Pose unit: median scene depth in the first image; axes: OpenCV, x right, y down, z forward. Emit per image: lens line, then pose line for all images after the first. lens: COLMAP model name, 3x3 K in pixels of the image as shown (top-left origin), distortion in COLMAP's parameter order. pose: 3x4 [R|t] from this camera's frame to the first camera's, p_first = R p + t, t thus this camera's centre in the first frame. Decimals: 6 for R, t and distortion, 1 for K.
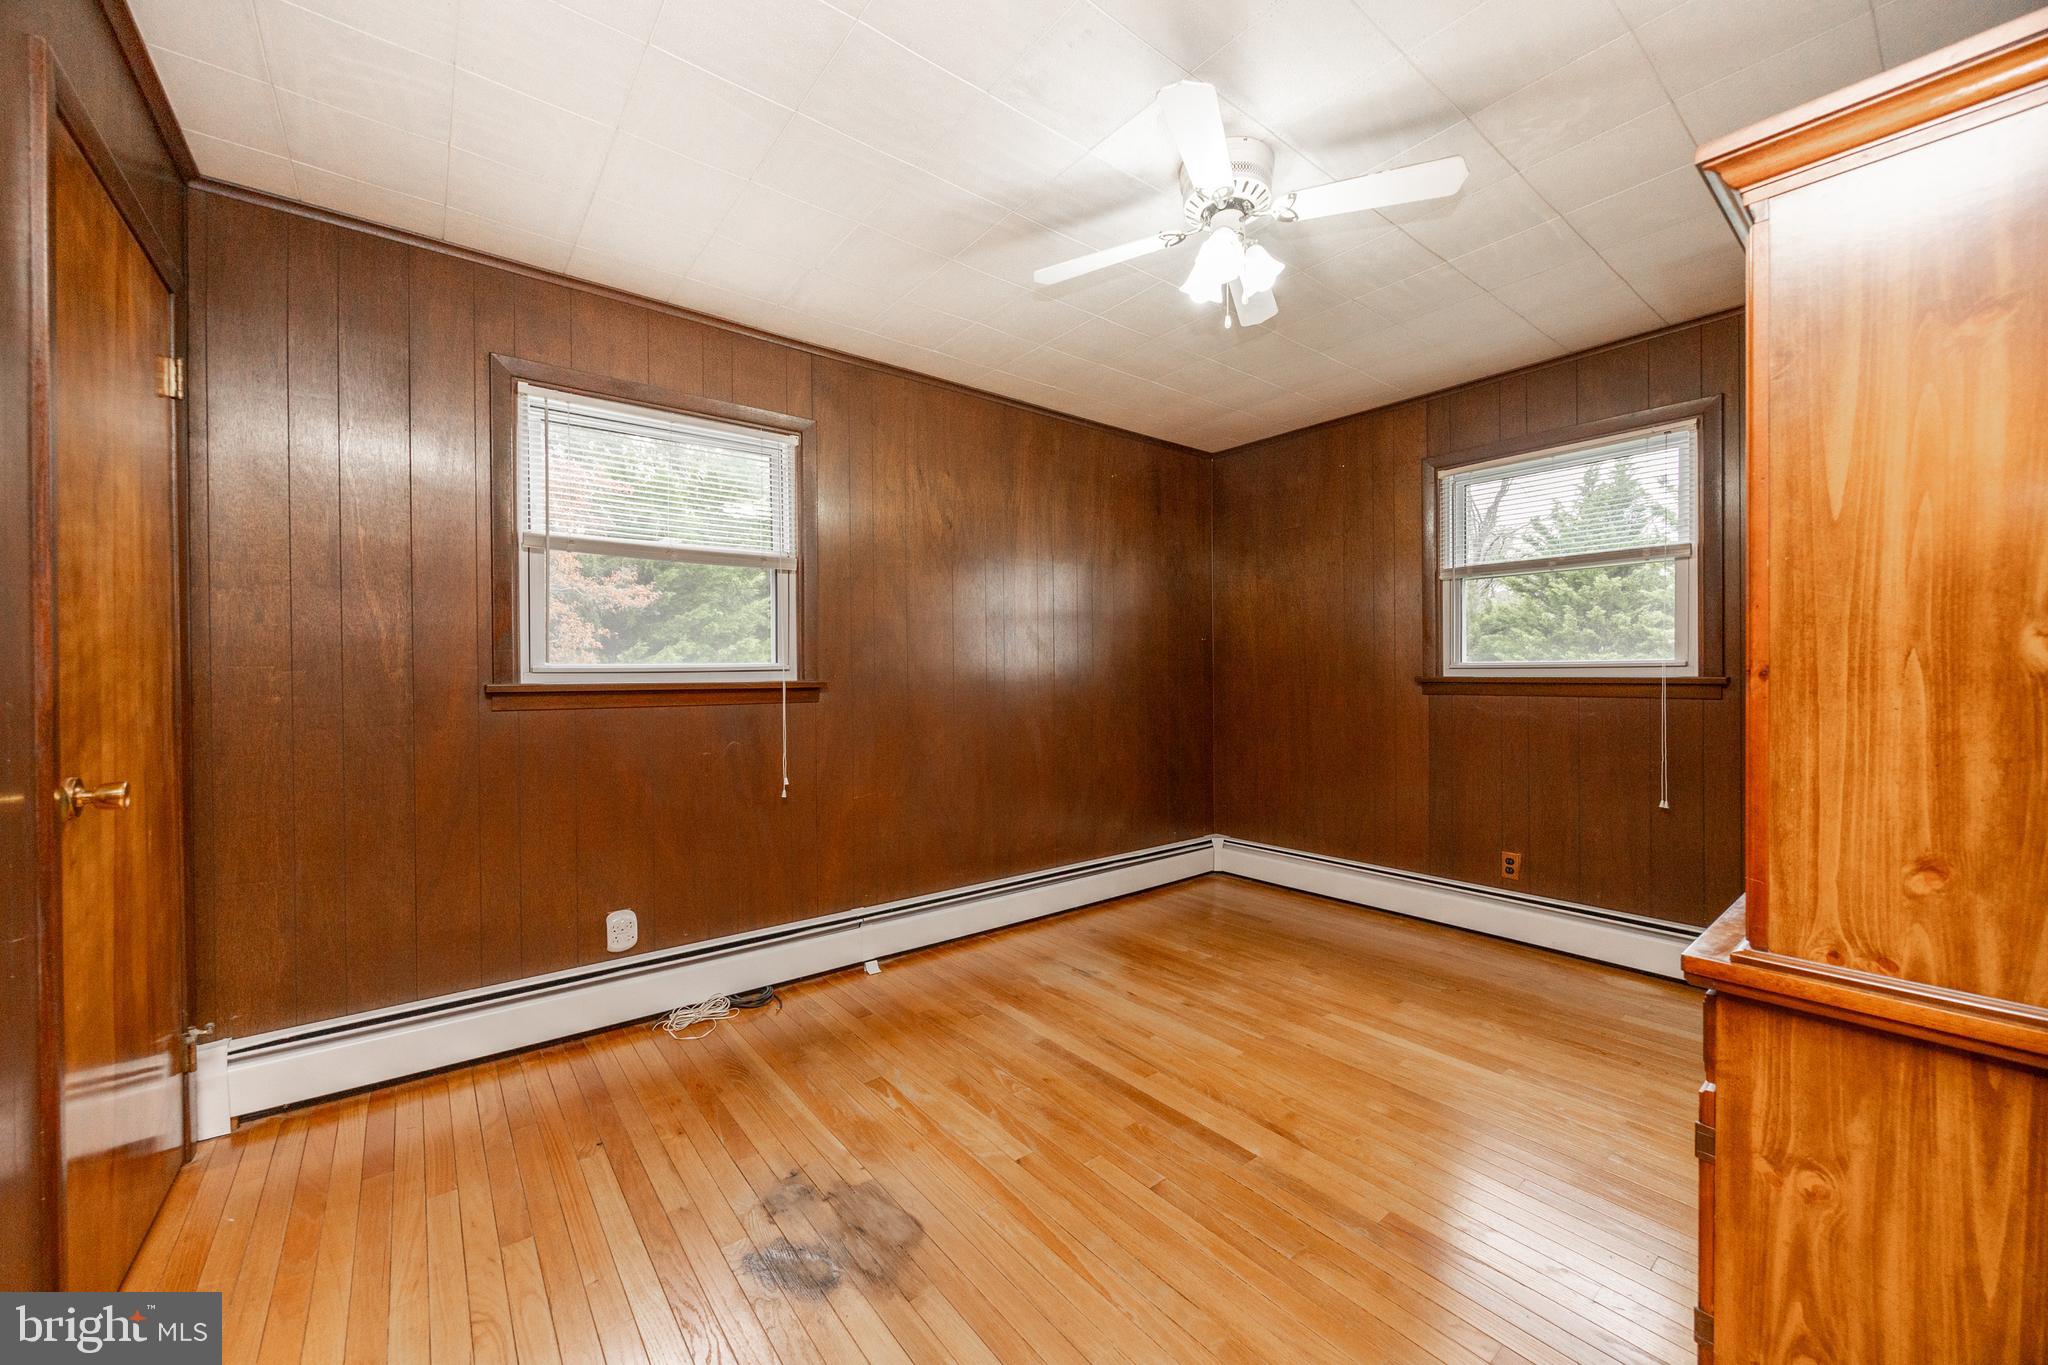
lens RADIAL K [[824.6, 0, 1024.0], [0, 824.6, 682.5], [0, 0, 1]] dist [0.010850, -0.000093]
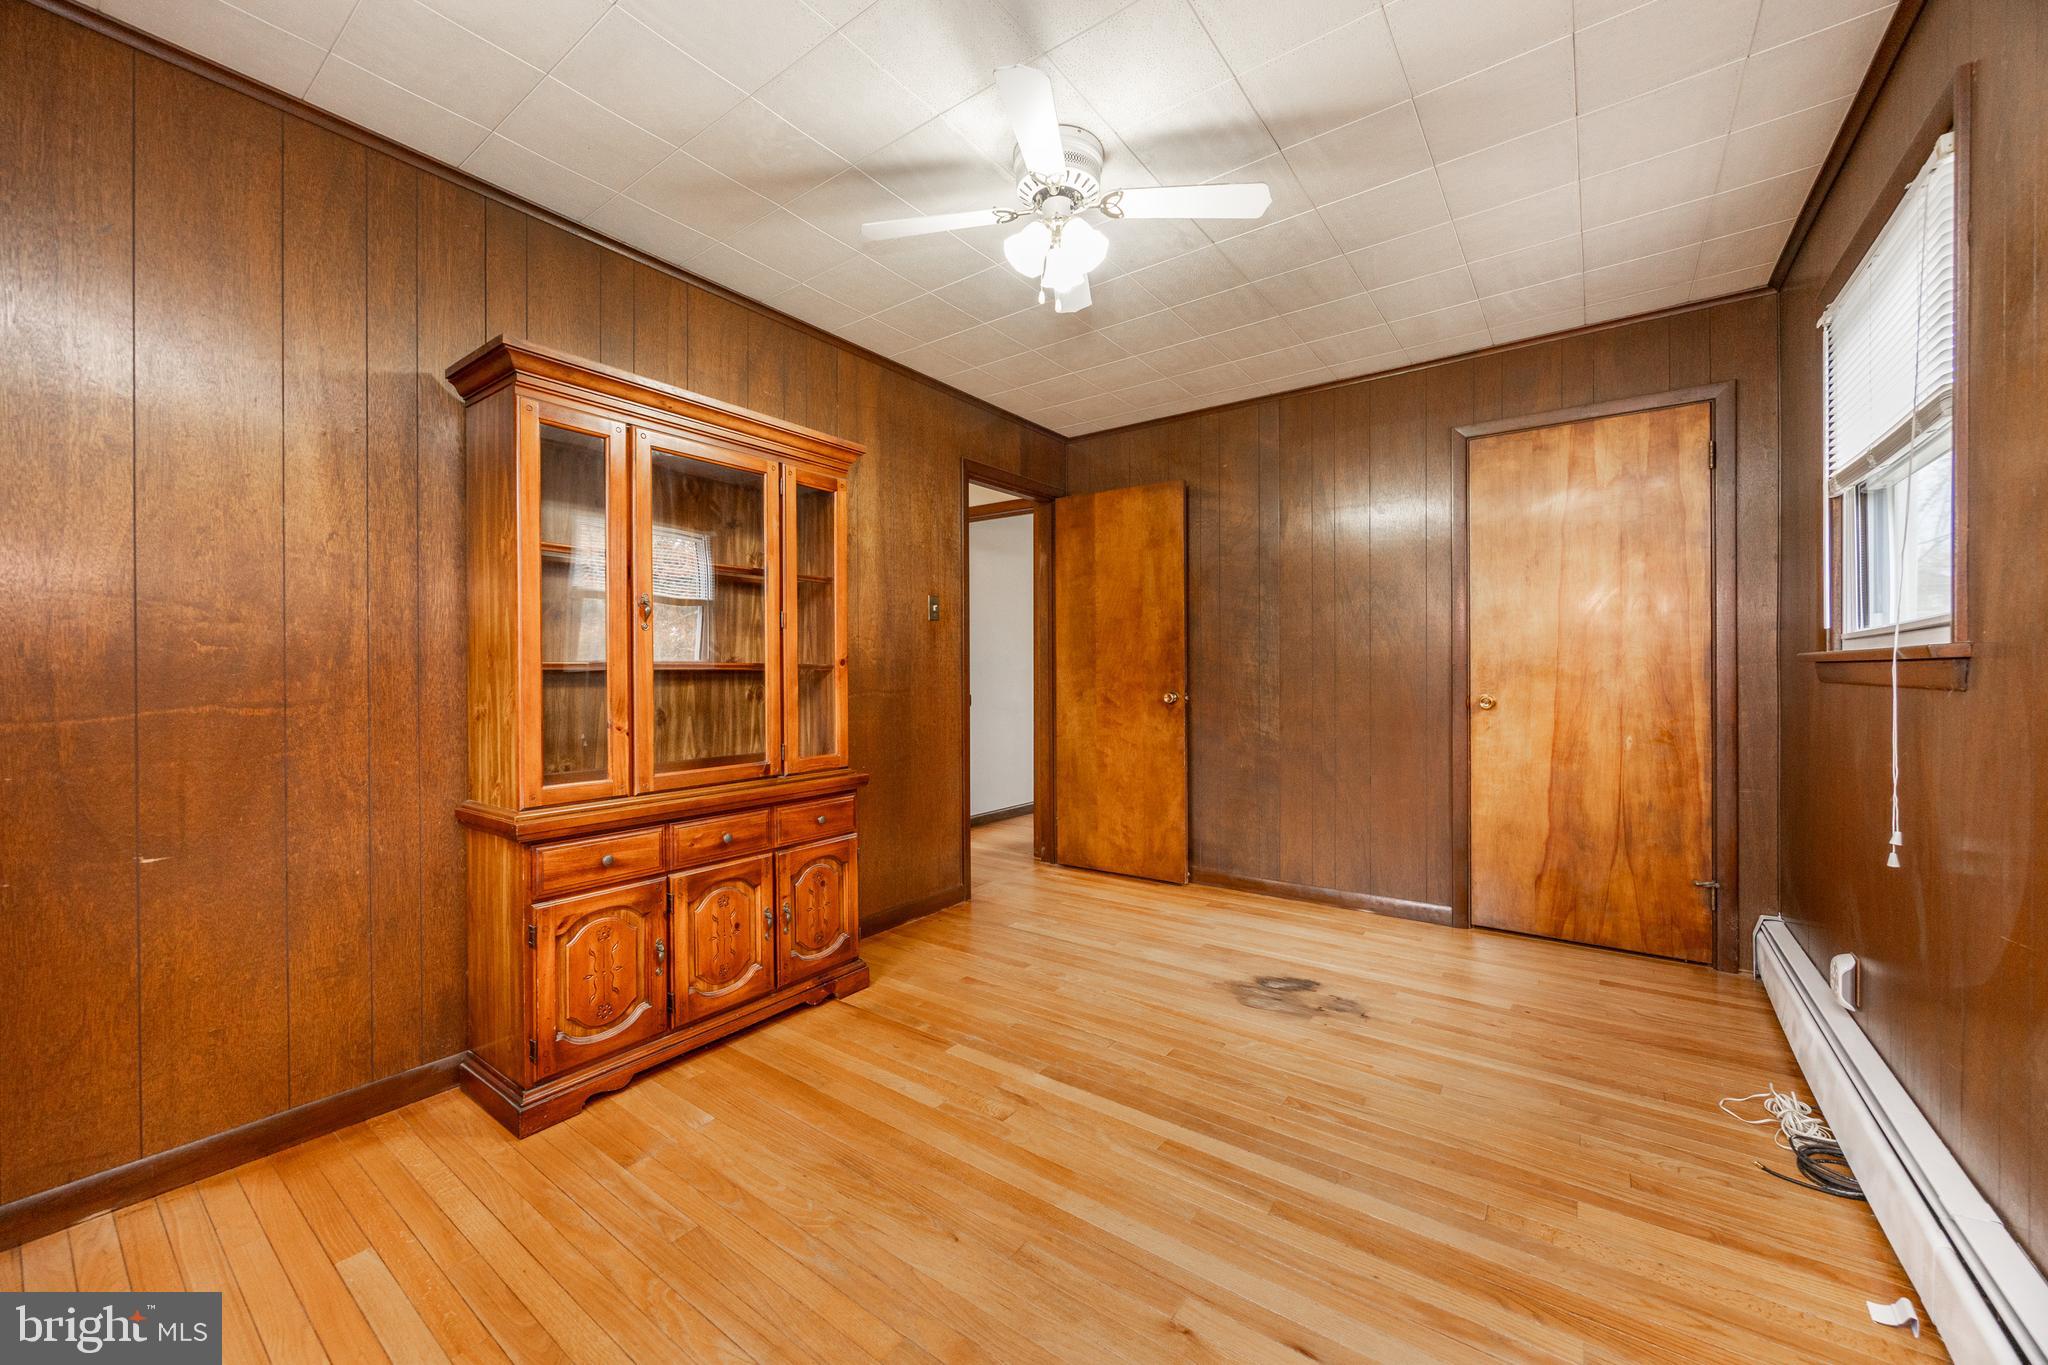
lens RADIAL K [[770.4, 0, 1024.0], [0, 770.4, 682.5], [0, 0, 1]] dist [-0.000220, -0.000043]
pose [[-0.971224, 0.008160, -0.238030, 0.279648], [0.005550, 0.999917, 0.011633, 0.009551], [0.238105, 0.009977, -0.971188, 1.028661]]
